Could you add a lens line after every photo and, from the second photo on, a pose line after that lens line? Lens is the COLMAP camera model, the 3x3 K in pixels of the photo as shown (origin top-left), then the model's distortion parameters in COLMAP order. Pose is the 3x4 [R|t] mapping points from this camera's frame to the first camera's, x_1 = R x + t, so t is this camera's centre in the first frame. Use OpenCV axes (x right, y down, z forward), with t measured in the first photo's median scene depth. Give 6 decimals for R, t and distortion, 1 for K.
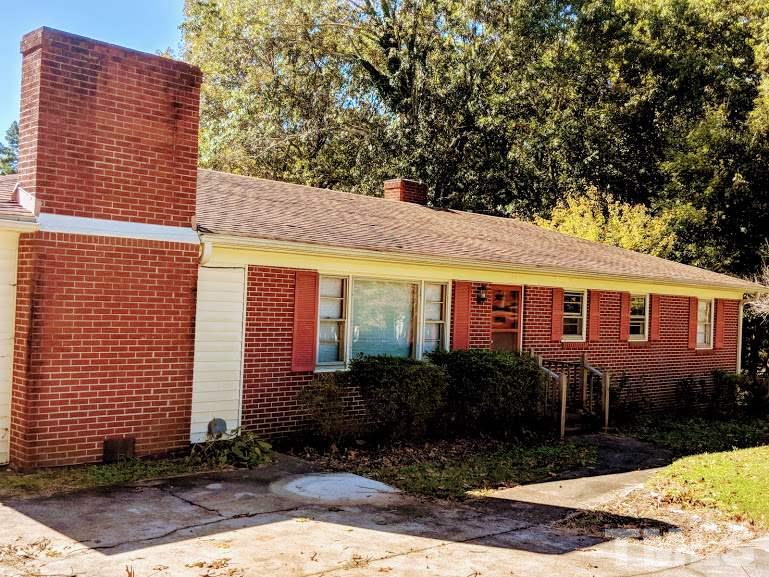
lens RADIAL K [[636.9, 0, 385.5], [0, 636.9, 318.3], [0, 0, 1]] dist [0.059295, -0.003549]
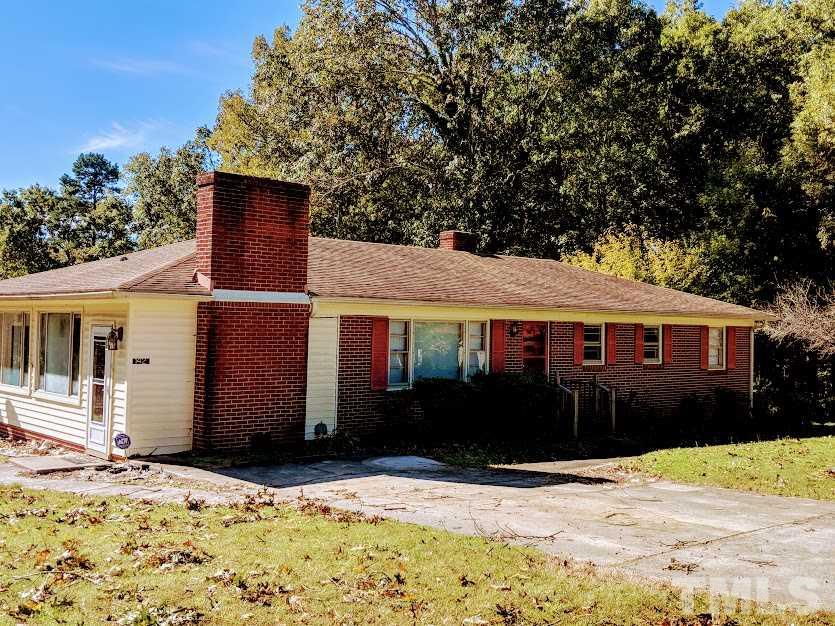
lens RADIAL K [[696.4, 0, 418.6], [0, 696.4, 311.2], [0, 0, 1]] dist [0.130267, -0.154206]
pose [[0.998517, -0.019464, -0.050840, 0.023258], [0.017330, 0.998964, -0.042086, -0.013791], [0.051606, 0.041143, 0.997820, -0.320966]]
